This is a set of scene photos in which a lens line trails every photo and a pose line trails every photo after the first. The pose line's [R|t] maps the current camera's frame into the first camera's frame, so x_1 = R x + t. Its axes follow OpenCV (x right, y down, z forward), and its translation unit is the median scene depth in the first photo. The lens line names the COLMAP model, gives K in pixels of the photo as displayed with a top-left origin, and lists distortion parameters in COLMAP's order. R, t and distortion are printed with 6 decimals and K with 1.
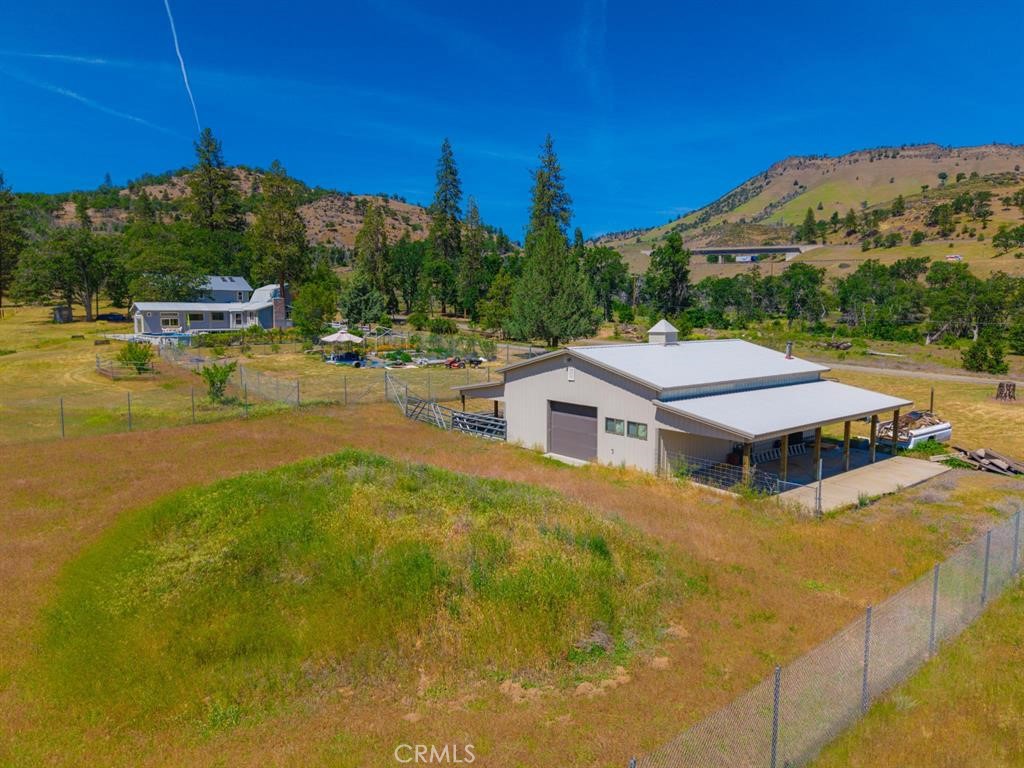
lens RADIAL K [[690.7, 0, 512.0], [0, 690.7, 384.0], [0, 0, 1]] dist [0.011837, -0.004630]
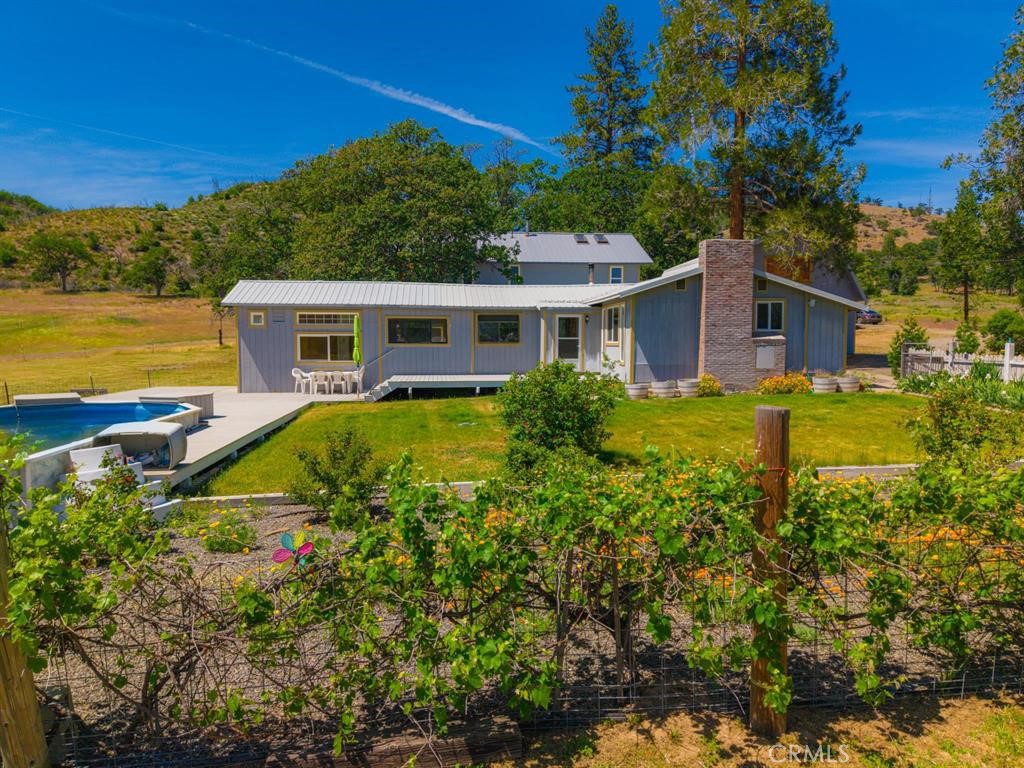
lens RADIAL K [[690.7, 0, 512.0], [0, 690.7, 384.0], [0, 0, 1]] dist [0.011837, -0.004630]
pose [[0.819858, 0.037067, -0.571366, -0.044755], [-0.062672, 0.997716, -0.025203, -0.011715], [0.569127, 0.056472, 0.820308, 0.131819]]
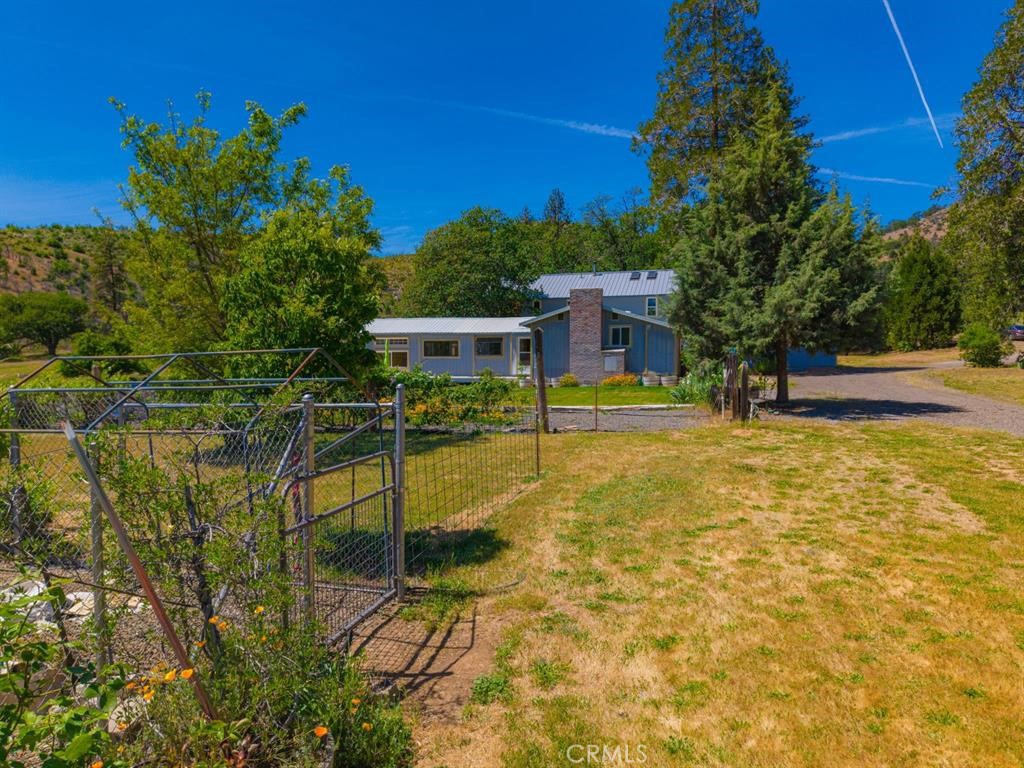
lens RADIAL K [[690.7, 0, 512.0], [0, 690.7, 384.0], [0, 0, 1]] dist [0.011837, -0.004630]
pose [[0.525207, 0.028121, -0.850510, -0.009754], [-0.090977, 0.995581, -0.023262, -0.011196], [0.846097, 0.089594, 0.525445, 0.133665]]
